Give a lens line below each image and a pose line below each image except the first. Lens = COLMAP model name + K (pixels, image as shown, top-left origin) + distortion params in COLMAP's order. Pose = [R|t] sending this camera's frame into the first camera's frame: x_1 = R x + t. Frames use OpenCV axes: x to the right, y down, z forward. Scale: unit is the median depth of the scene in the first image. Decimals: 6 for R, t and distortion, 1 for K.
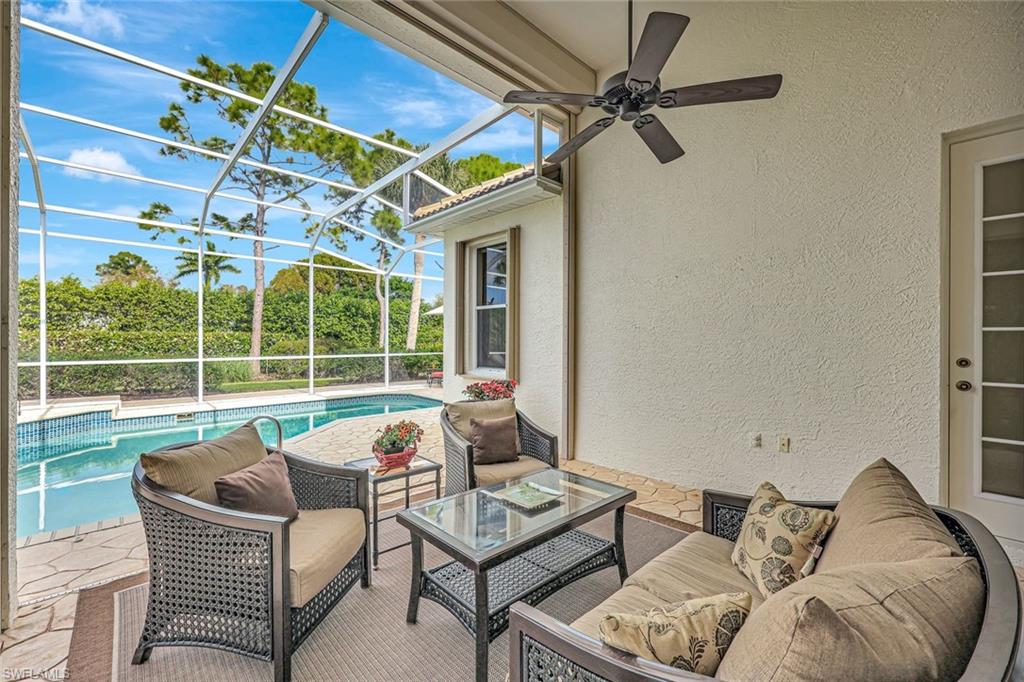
lens RADIAL K [[416.5, 0, 520.8], [0, 416.5, 339.4], [0, 0, 1]] dist [-0.001904, -0.001089]
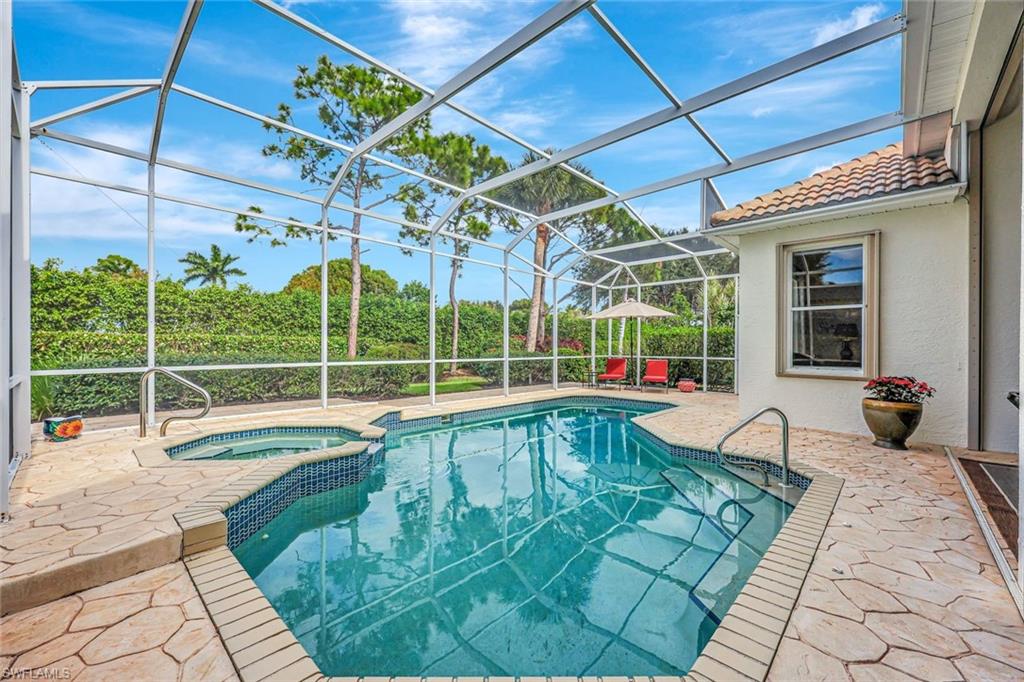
lens RADIAL K [[416.5, 0, 501.8], [0, 416.5, 342.8], [0, 0, 1]] dist [-0.001904, -0.001089]
pose [[0.998930, 0.001205, 0.046230, -0.354996], [-0.000744, 0.999950, -0.009998, 0.007814], [-0.046239, 0.009953, 0.998881, 0.000264]]
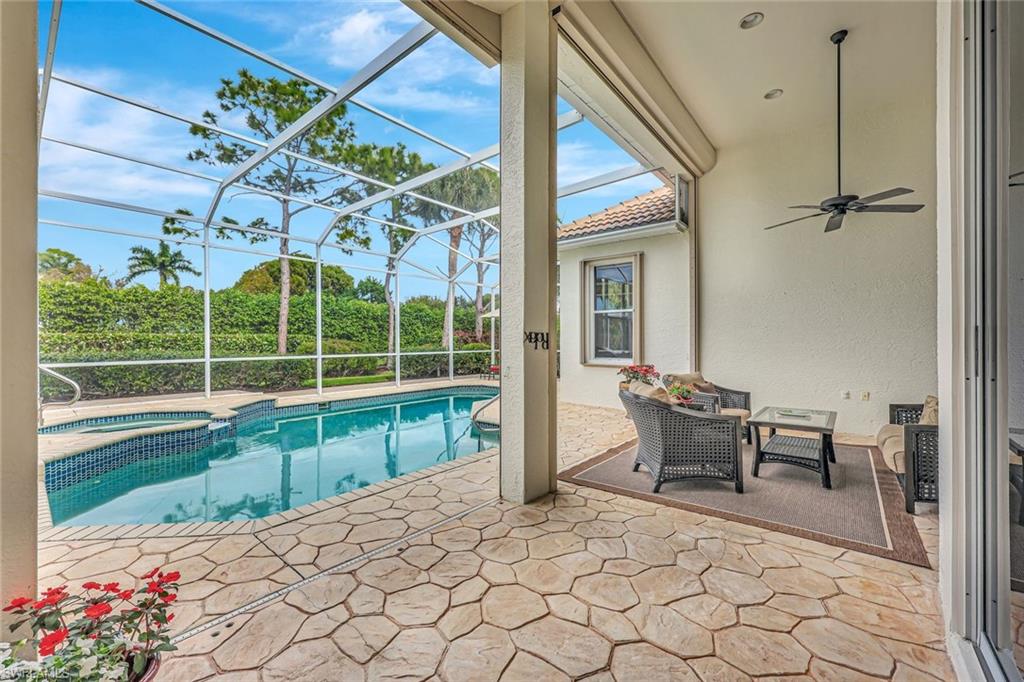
lens RADIAL K [[416.5, 0, 508.7], [0, 416.5, 338.9], [0, 0, 1]] dist [-0.001904, -0.001089]
pose [[0.993093, -0.006676, 0.117137, -0.212788], [0.007289, 0.999962, -0.004804, 0.005179], [-0.117101, 0.005625, 0.993104, -0.104144]]
